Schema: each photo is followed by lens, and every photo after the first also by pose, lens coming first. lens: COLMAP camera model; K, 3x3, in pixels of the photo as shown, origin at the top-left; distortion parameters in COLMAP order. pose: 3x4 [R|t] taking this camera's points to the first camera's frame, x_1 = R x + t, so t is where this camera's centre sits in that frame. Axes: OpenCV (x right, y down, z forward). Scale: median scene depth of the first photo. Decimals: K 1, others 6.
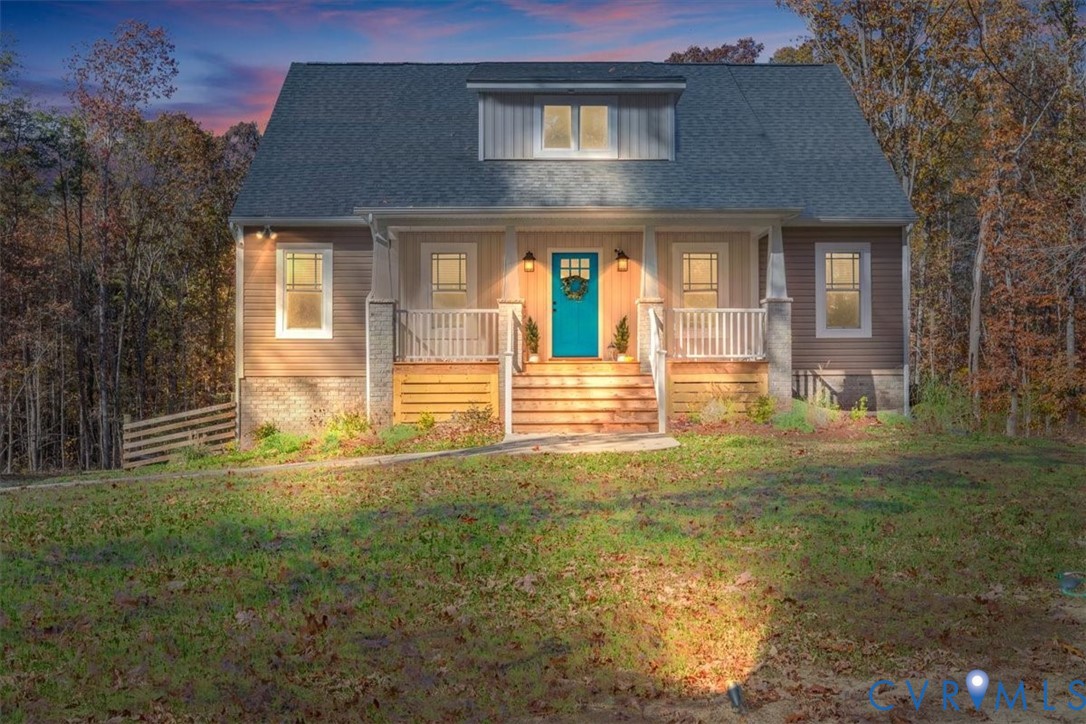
lens RADIAL K [[541.1, 0, 538.6], [0, 541.1, 374.9], [0, 0, 1]] dist [0.003602, 0.000958]
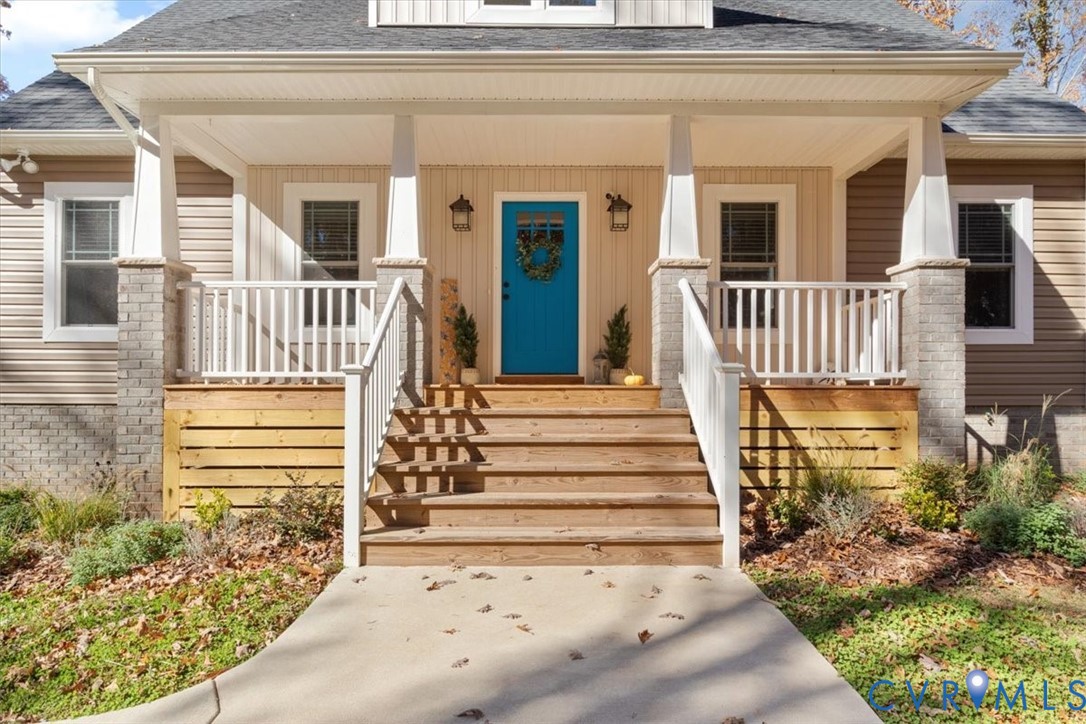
lens RADIAL K [[541.1, 0, 538.6], [0, 541.1, 374.9], [0, 0, 1]] dist [0.003602, 0.000958]
pose [[0.999477, 0.004449, 0.032018, 0.049107], [-0.003676, 0.999701, -0.024158, -0.018668], [-0.032116, 0.024028, 0.999195, 0.418103]]
